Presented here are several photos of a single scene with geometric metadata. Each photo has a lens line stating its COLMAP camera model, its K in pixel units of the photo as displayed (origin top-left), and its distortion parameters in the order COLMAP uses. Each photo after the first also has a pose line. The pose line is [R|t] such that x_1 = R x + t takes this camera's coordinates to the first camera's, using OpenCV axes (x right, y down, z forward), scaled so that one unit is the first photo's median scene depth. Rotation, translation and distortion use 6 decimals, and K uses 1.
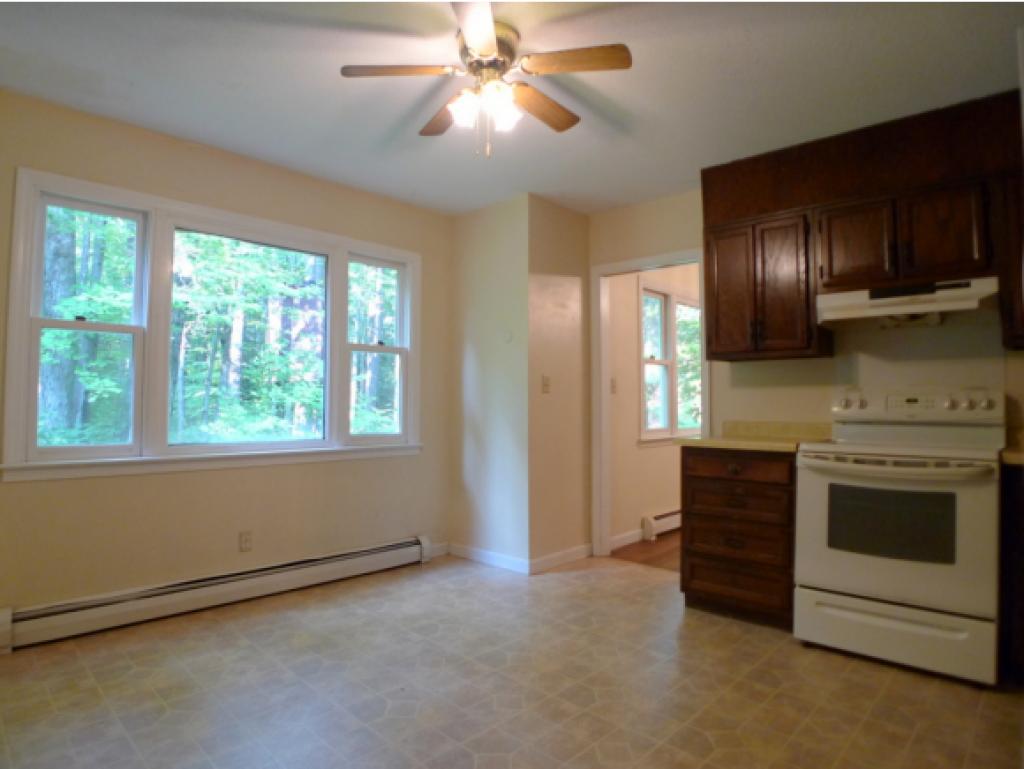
lens RADIAL K [[572.3, 0, 507.1], [0, 572.3, 382.6], [0, 0, 1]] dist [-0.089851, 0.018271]
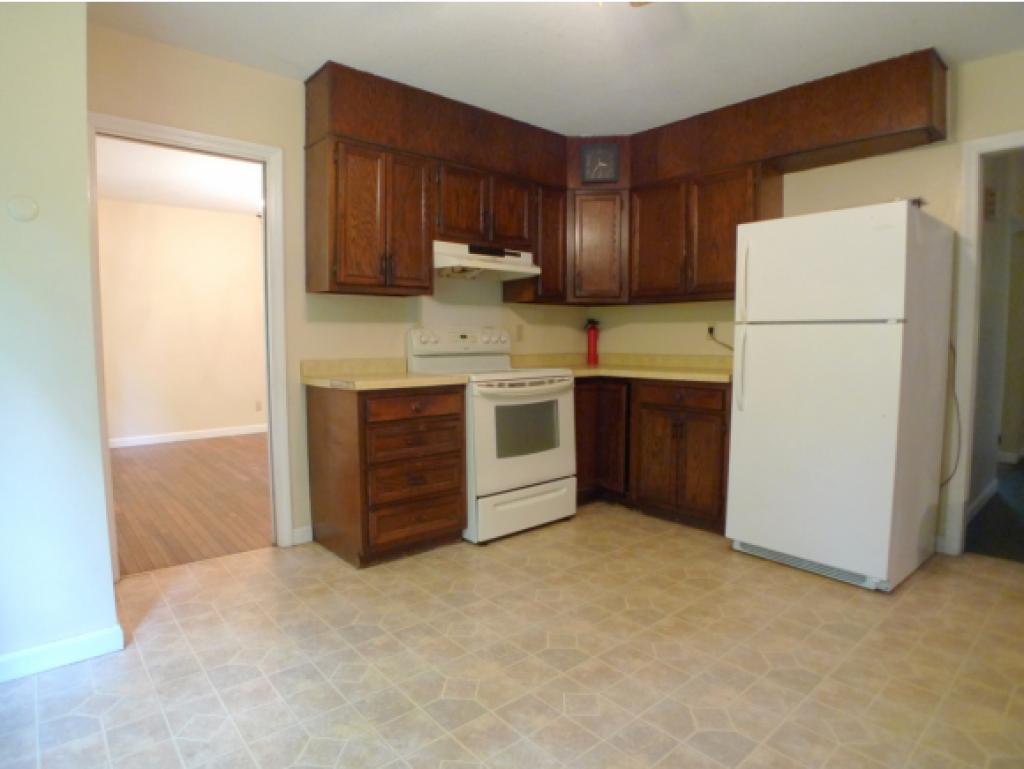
lens RADIAL K [[572.3, 0, 507.1], [0, 572.3, 382.6], [0, 0, 1]] dist [-0.089851, 0.018271]
pose [[0.105556, -0.086382, 0.990654, -0.627476], [-0.034413, 0.995306, 0.090454, 0.016691], [-0.993818, -0.043640, 0.102088, 0.825683]]
